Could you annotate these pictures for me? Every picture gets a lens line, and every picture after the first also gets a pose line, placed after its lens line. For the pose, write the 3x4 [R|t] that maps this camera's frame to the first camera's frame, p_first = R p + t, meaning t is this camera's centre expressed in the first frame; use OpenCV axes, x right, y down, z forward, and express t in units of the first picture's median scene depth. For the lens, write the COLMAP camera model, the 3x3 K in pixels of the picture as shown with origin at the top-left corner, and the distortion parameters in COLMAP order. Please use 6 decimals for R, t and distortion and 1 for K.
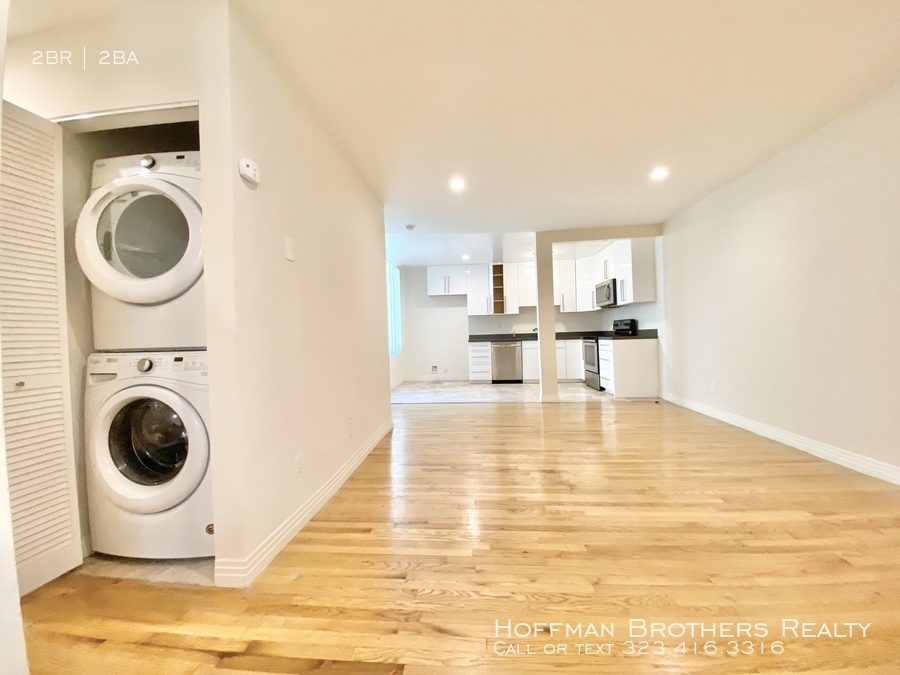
lens RADIAL K [[366.6, 0, 447.8], [0, 366.6, 336.6], [0, 0, 1]] dist [0.015976, -0.014977]
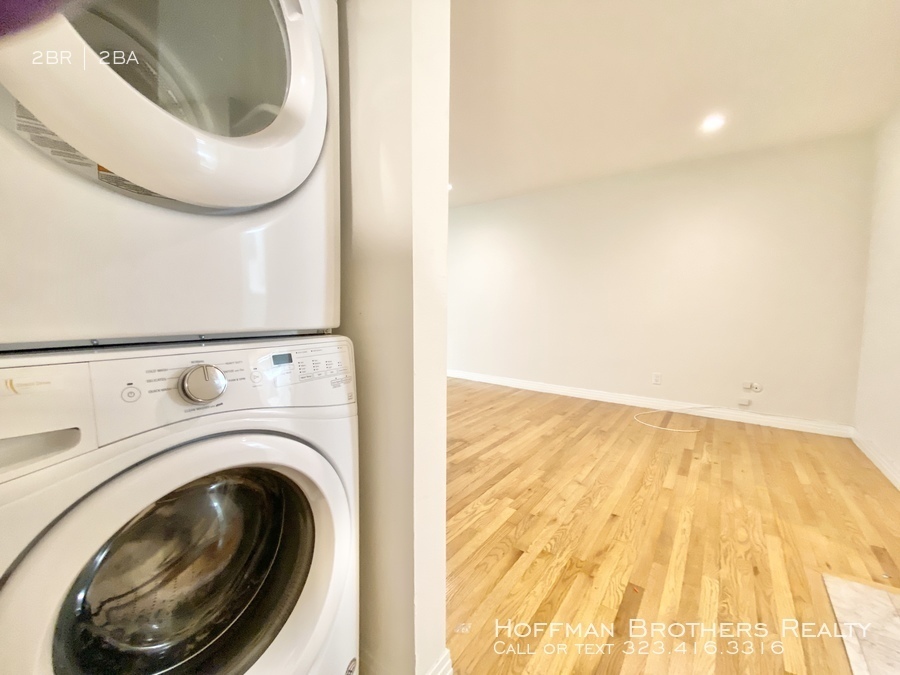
lens RADIAL K [[366.6, 0, 447.8], [0, 366.6, 336.6], [0, 0, 1]] dist [0.015976, -0.014977]
pose [[0.514215, -0.026951, 0.857238, -0.995657], [-0.038350, 0.997784, 0.054374, 0.006742], [-0.856804, -0.060835, 0.512042, 0.626674]]
